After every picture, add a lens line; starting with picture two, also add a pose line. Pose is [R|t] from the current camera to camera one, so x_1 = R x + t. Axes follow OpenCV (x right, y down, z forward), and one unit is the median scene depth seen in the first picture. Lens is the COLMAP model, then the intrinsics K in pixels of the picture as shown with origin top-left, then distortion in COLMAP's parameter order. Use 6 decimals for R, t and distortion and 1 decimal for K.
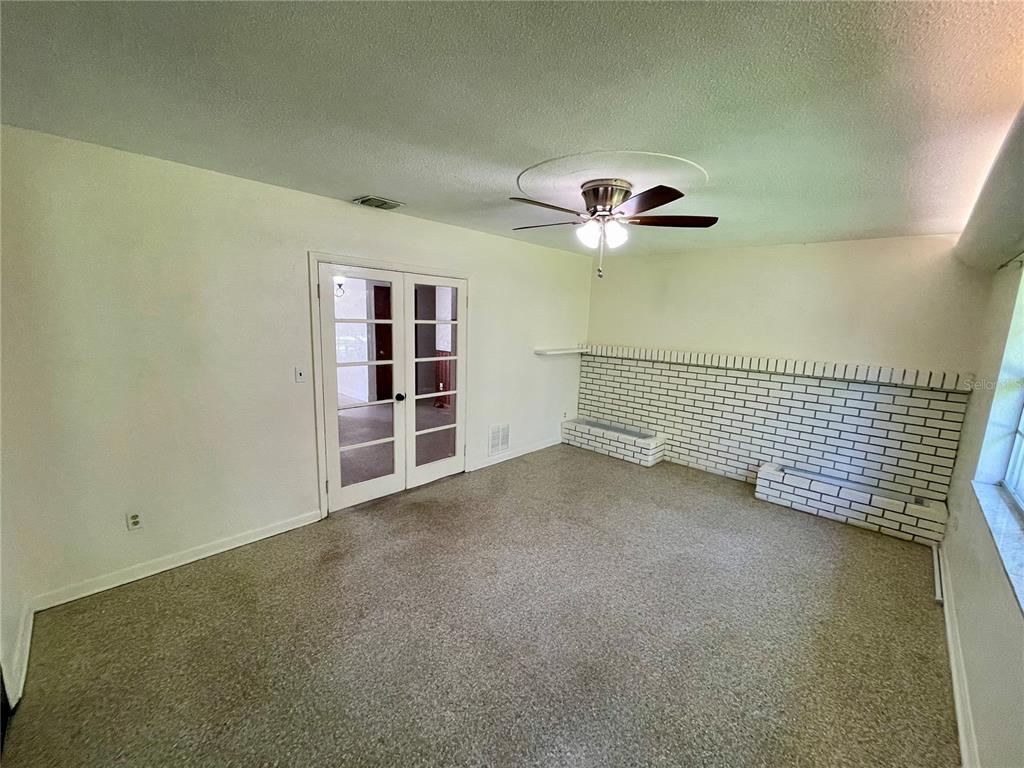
lens RADIAL K [[413.5, 0, 515.3], [0, 413.5, 387.4], [0, 0, 1]] dist [-0.001969, 0.000179]
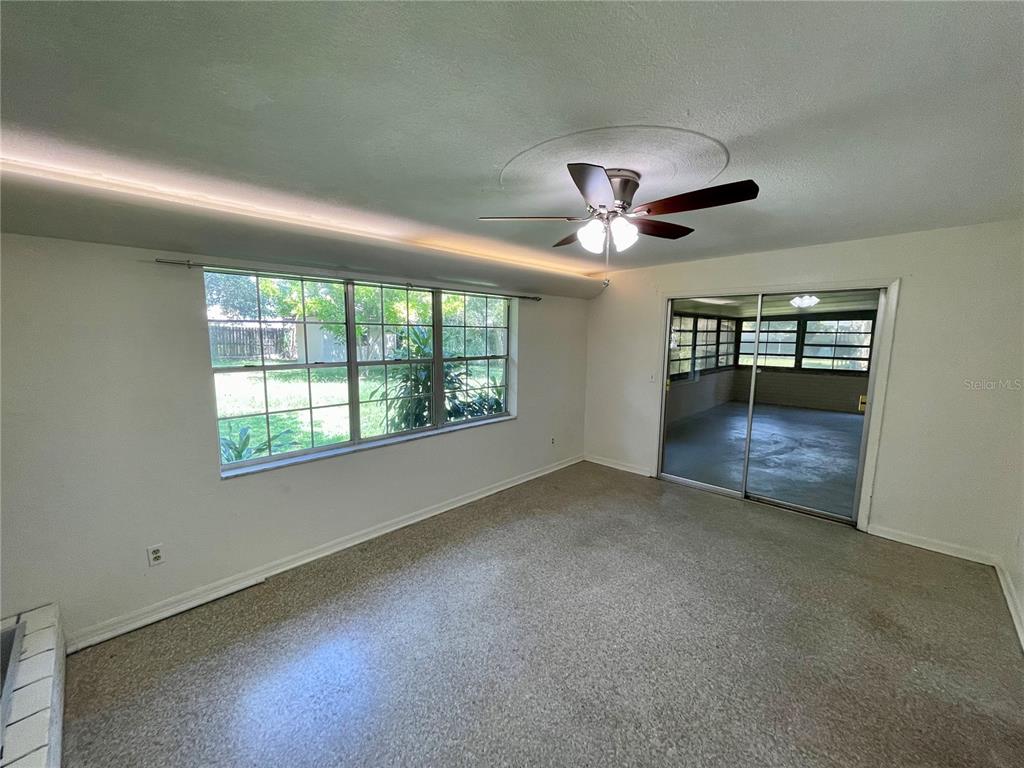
lens RADIAL K [[413.5, 0, 515.3], [0, 413.5, 387.4], [0, 0, 1]] dist [-0.001969, 0.000179]
pose [[-0.999351, -0.035994, 0.001287, 0.382550], [-0.034029, 0.955284, 0.293724, -0.319134], [-0.011802, 0.293490, -0.955889, 1.920287]]
